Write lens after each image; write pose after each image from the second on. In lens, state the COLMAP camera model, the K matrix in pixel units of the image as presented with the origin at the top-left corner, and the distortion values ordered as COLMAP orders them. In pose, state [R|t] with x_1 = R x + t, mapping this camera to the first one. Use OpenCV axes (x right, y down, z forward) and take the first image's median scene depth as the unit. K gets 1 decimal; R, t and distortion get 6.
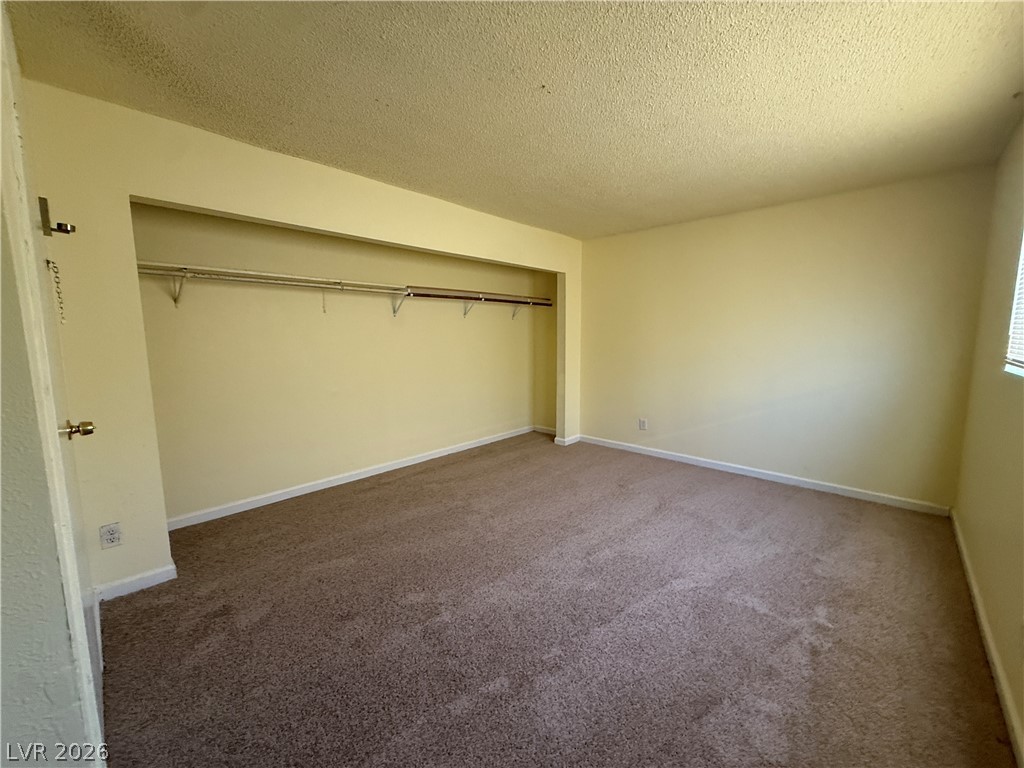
lens RADIAL K [[408.4, 0, 510.4], [0, 408.4, 384.0], [0, 0, 1]] dist [0.001617, 0.000326]
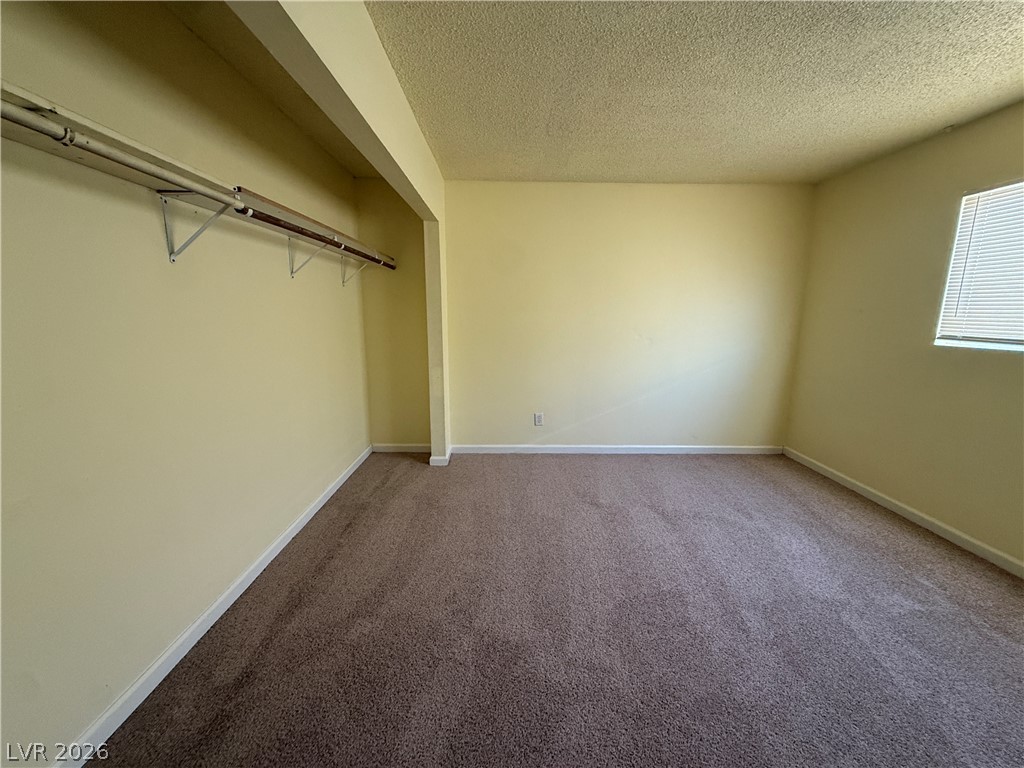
lens RADIAL K [[408.4, 0, 510.4], [0, 408.4, 384.0], [0, 0, 1]] dist [0.001617, 0.000326]
pose [[0.719427, -0.113591, 0.685217, -0.357269], [0.074017, 0.993457, 0.086976, -0.064198], [-0.690613, -0.011855, 0.723127, 0.524086]]
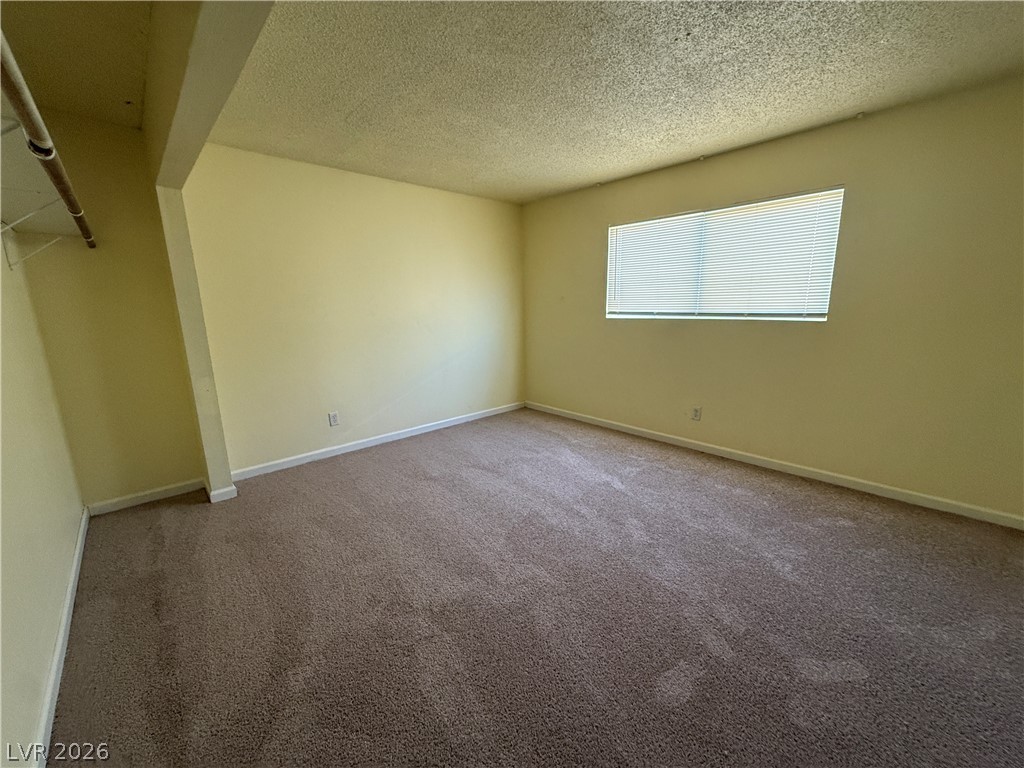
lens RADIAL K [[408.4, 0, 510.4], [0, 408.4, 384.0], [0, 0, 1]] dist [0.001617, 0.000326]
pose [[0.073510, -0.193939, 0.978255, -0.513502], [0.137536, 0.973508, 0.182663, -0.081122], [-0.987765, 0.121118, 0.098236, 0.701536]]
